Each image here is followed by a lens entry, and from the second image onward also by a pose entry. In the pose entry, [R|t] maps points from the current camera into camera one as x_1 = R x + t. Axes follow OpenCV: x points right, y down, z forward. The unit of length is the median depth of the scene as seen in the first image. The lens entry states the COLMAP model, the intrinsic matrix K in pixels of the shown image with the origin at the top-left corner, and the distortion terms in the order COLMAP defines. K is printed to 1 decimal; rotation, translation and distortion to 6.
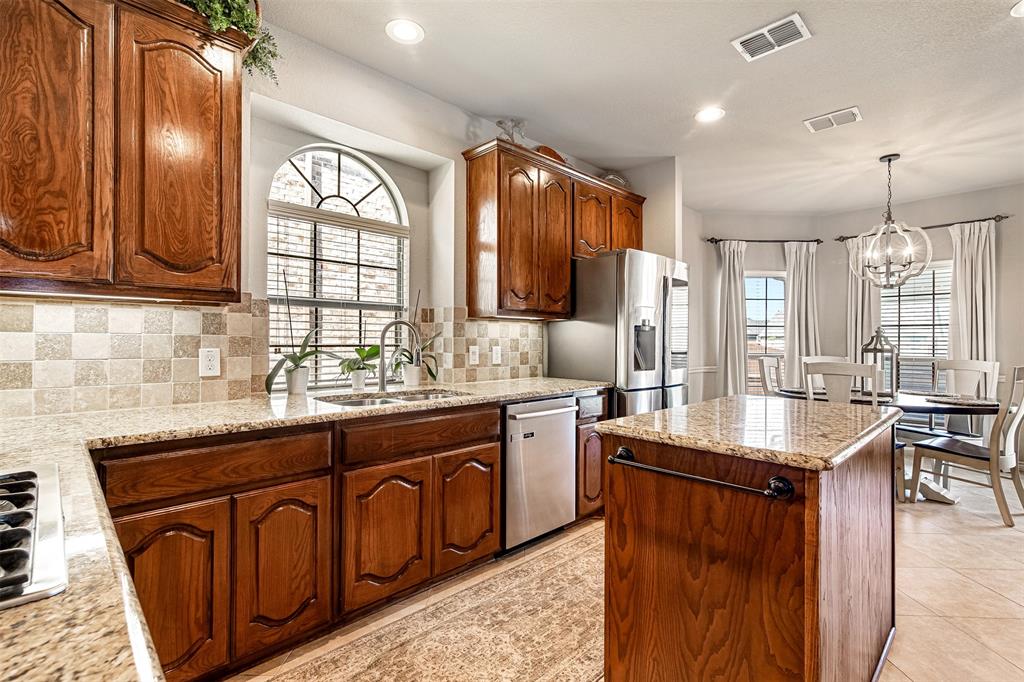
lens RADIAL K [[462.3, 0, 512.0], [0, 462.3, 341.0], [0, 0, 1]] dist [0.001274, 0.000209]
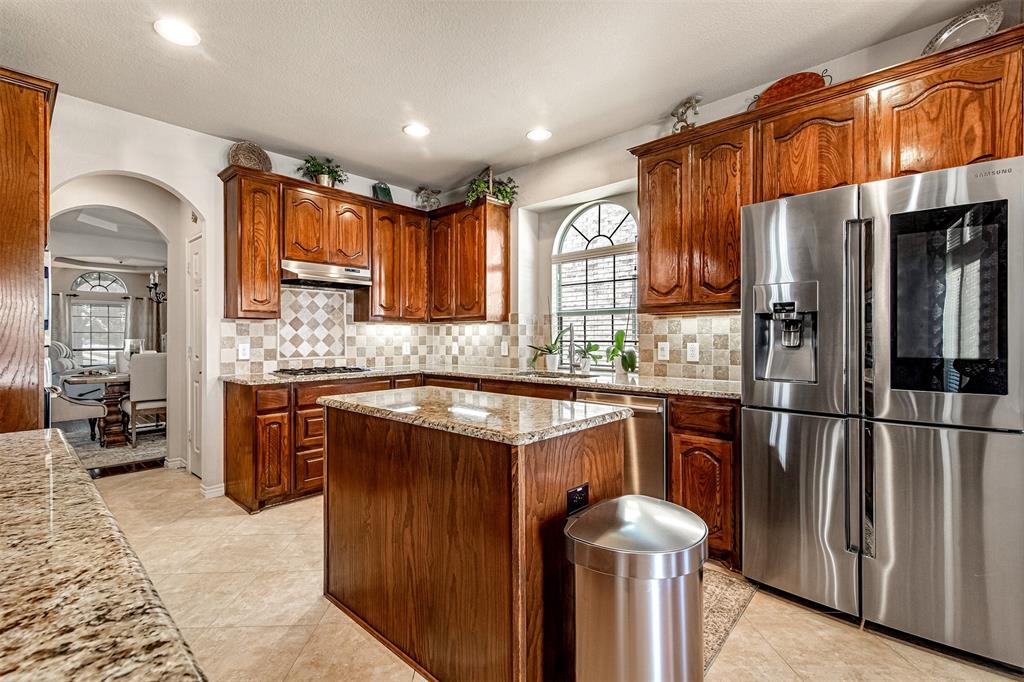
lens RADIAL K [[462.3, 0, 512.0], [0, 462.3, 341.0], [0, 0, 1]] dist [0.001274, 0.000209]
pose [[0.044645, 0.000642, -0.999003, 1.020955], [0.001957, 0.999998, 0.000730, 0.007331], [0.999001, -0.001988, 0.044644, 0.666678]]
